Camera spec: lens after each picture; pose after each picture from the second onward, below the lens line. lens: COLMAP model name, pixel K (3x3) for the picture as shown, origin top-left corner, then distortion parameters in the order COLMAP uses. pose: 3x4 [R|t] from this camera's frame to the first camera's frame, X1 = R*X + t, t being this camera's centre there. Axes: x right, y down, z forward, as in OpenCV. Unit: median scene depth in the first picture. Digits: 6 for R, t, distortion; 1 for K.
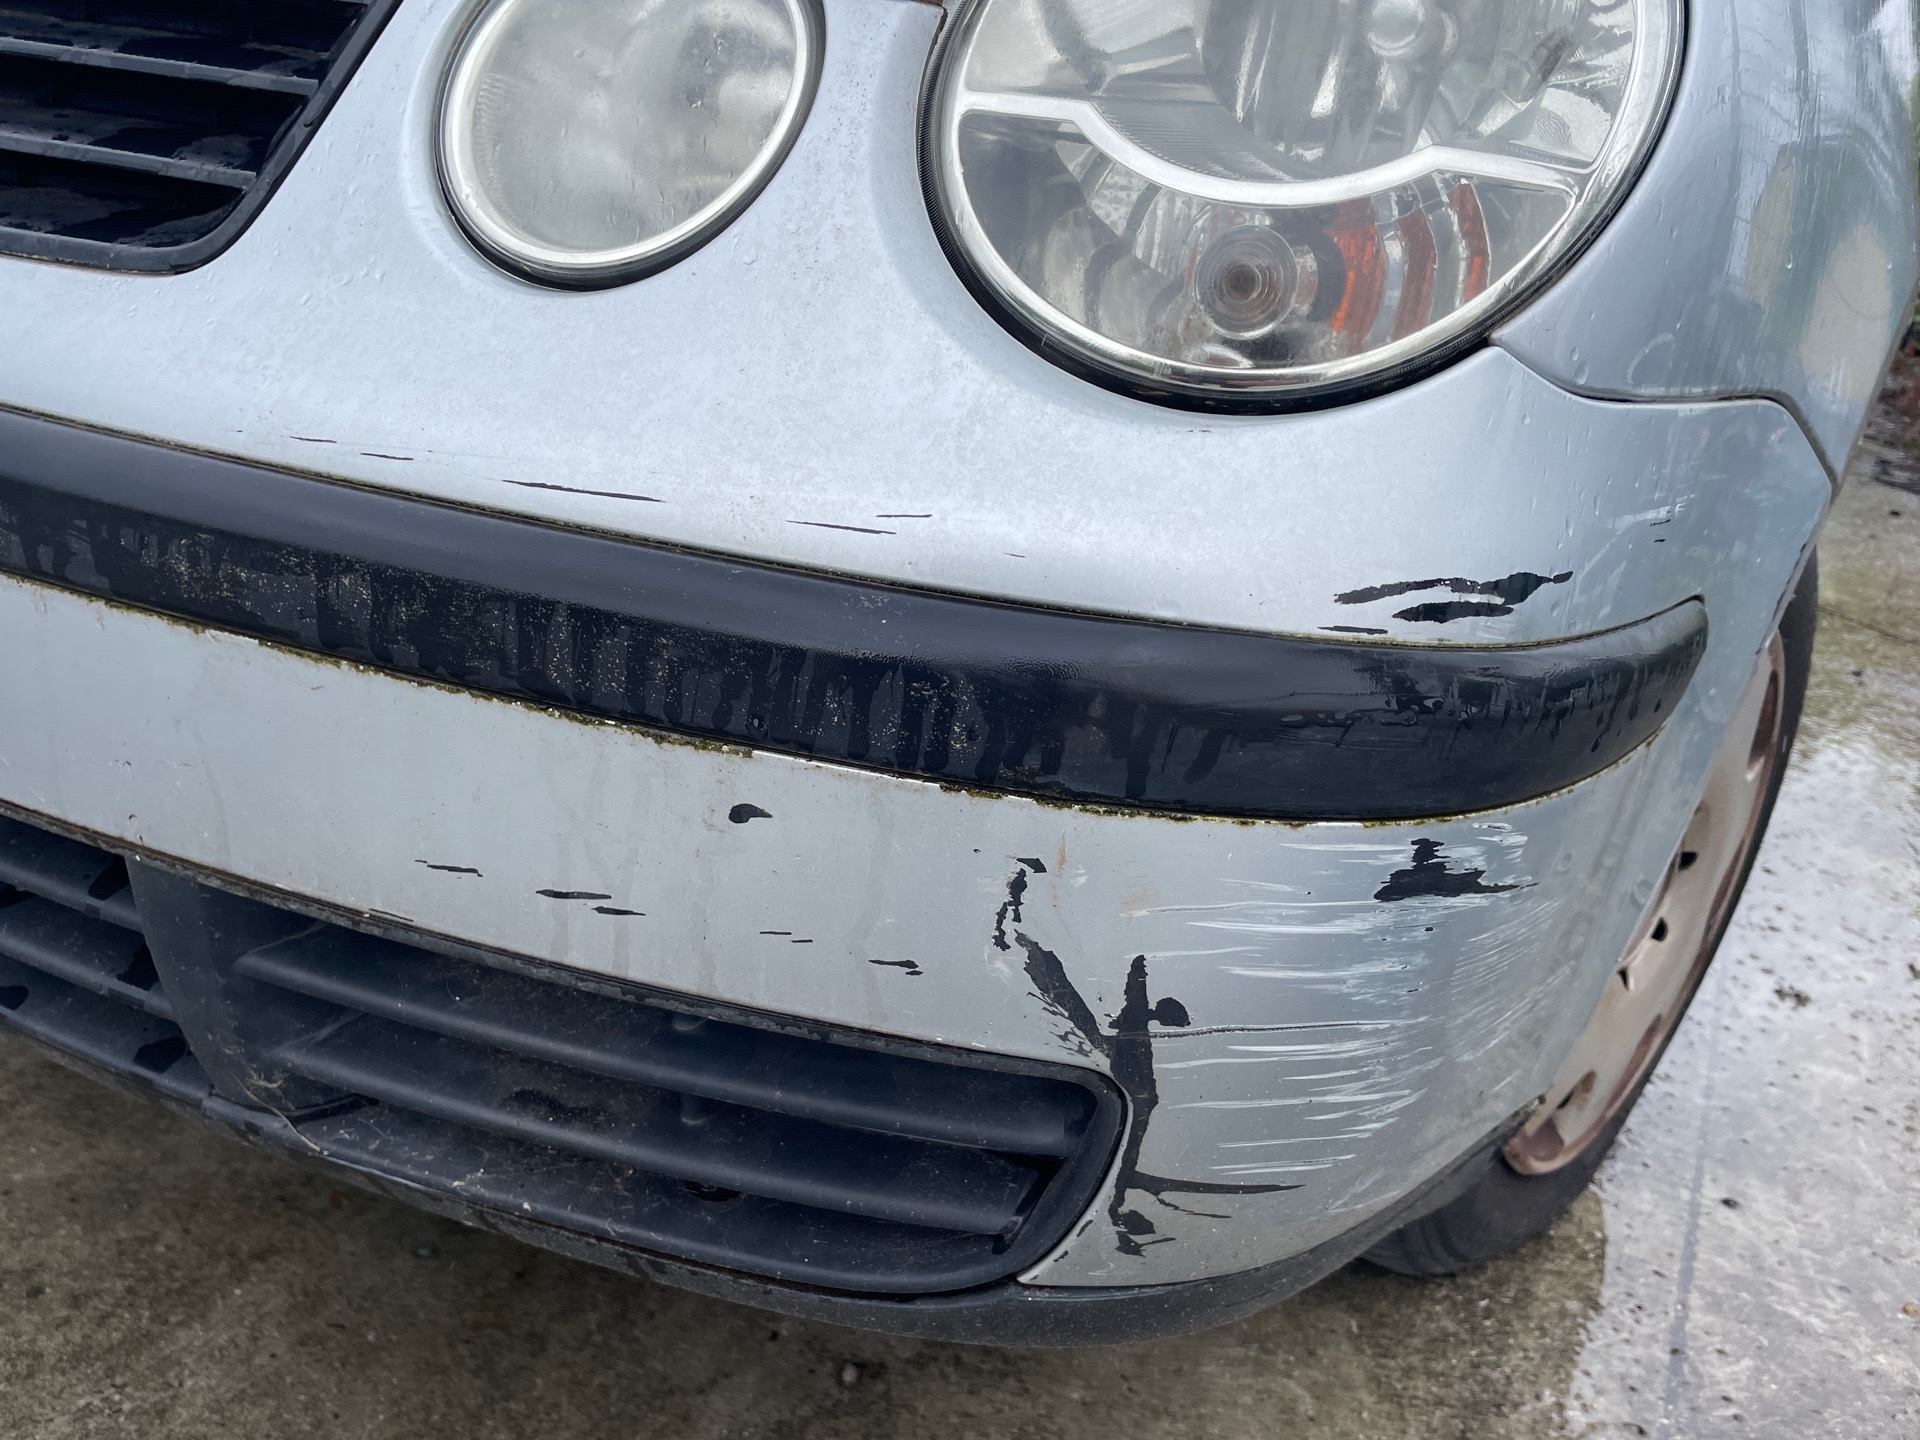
lens RADIAL K [[1497.4, 0, 960.0], [0, 1497.4, 720.0], [0, 0, 1]] dist [0.087598, -0.126601]
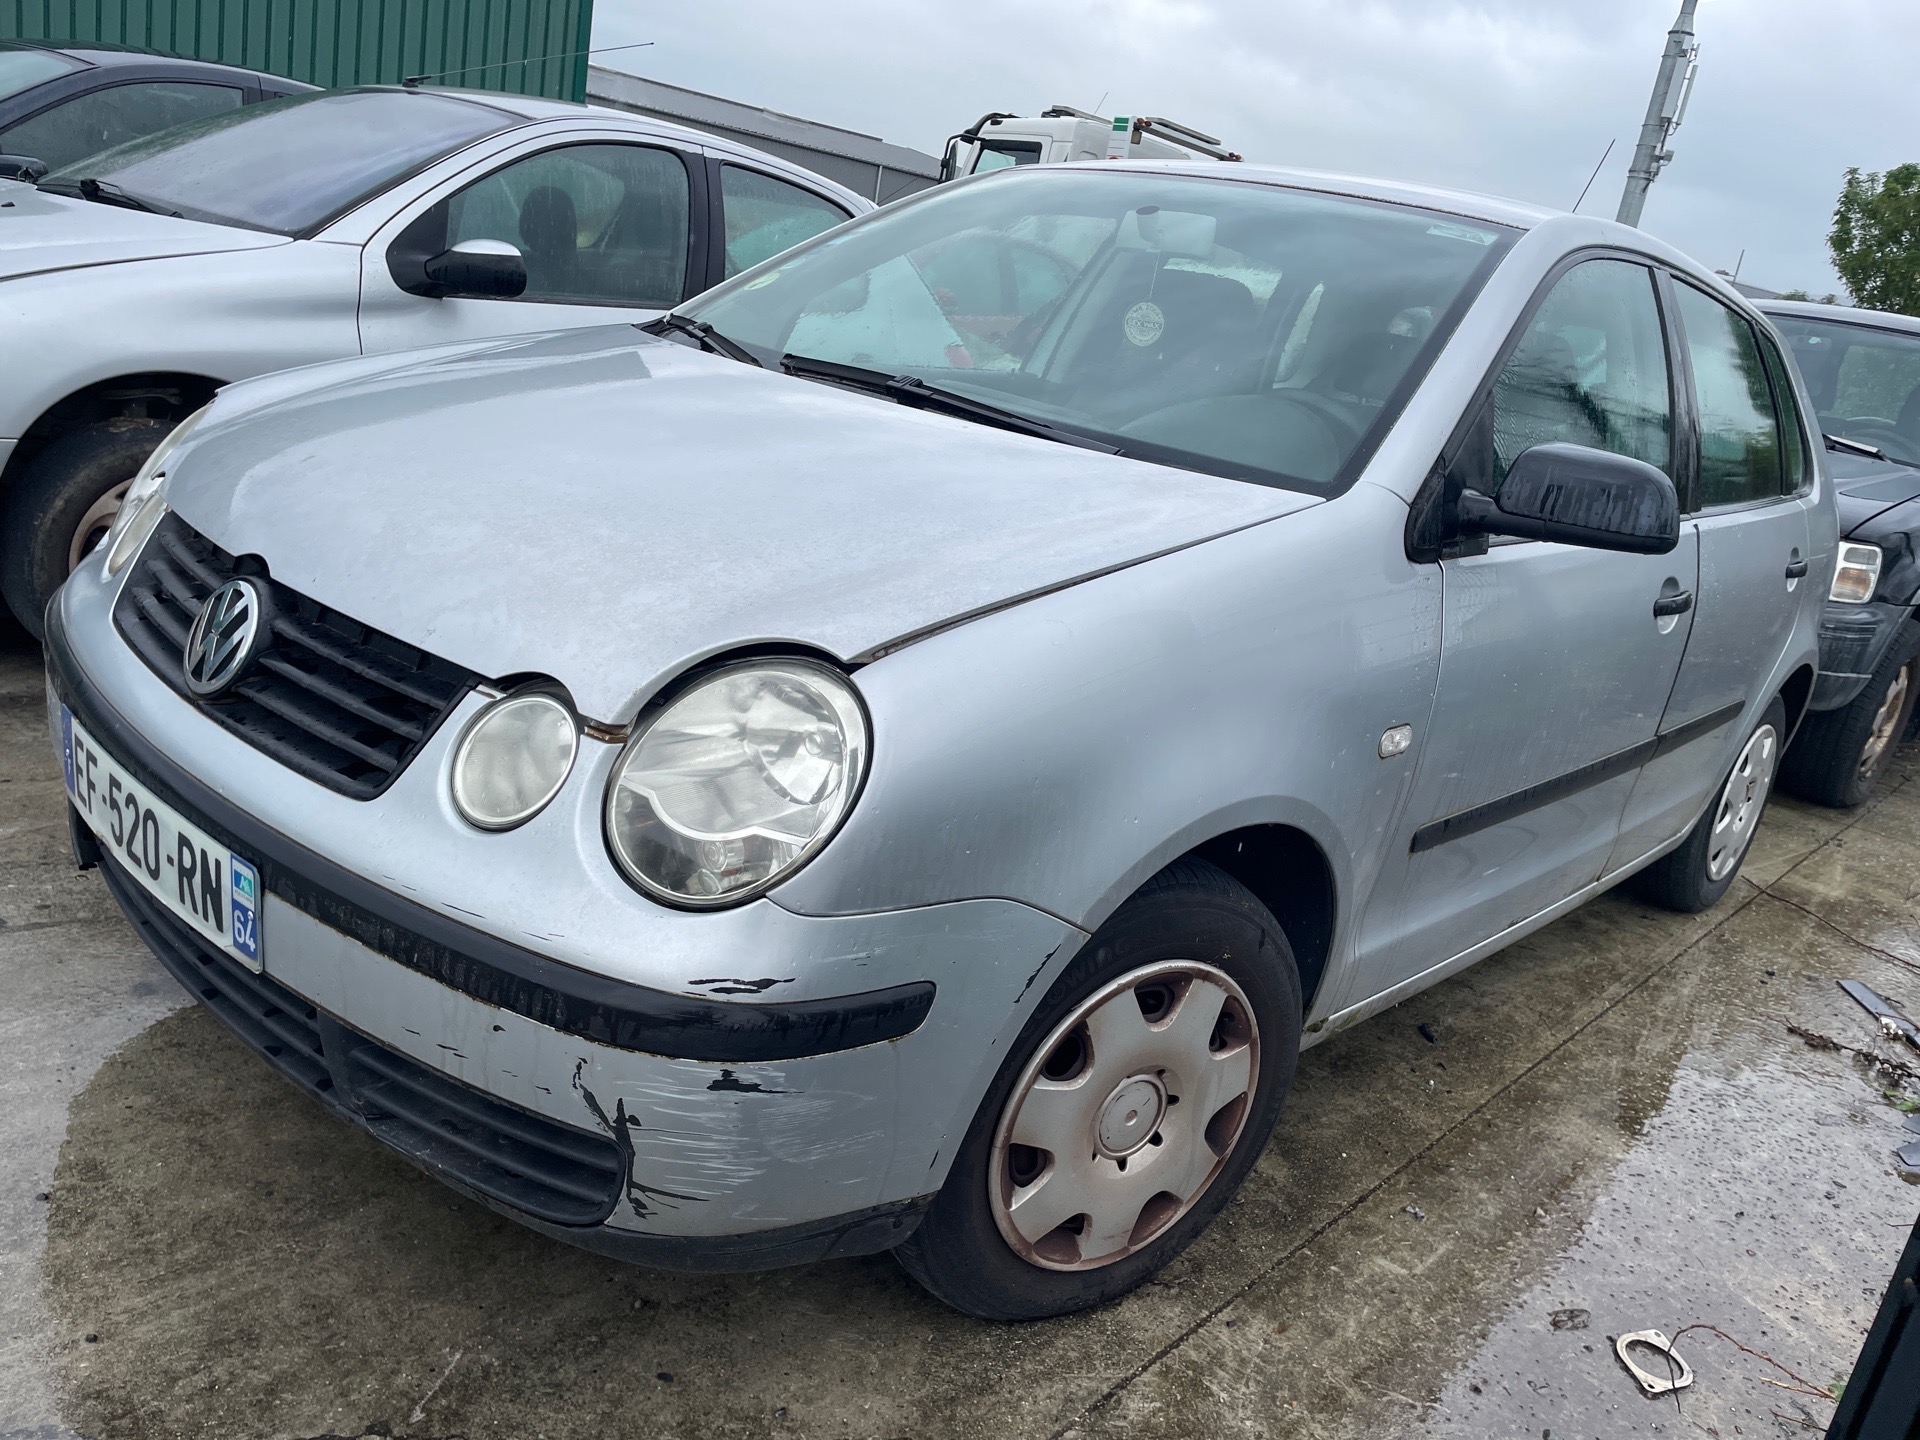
lens RADIAL K [[1487.0, 0, 967.1], [0, 1487.0, 704.6], [0, 0, 1]] dist [0.089886, -0.128216]
pose [[0.976289, 0.098227, -0.192904, 1.075985], [-0.116293, 0.989601, -0.084653, -0.361228], [0.182583, 0.105079, 0.977559, -1.506373]]
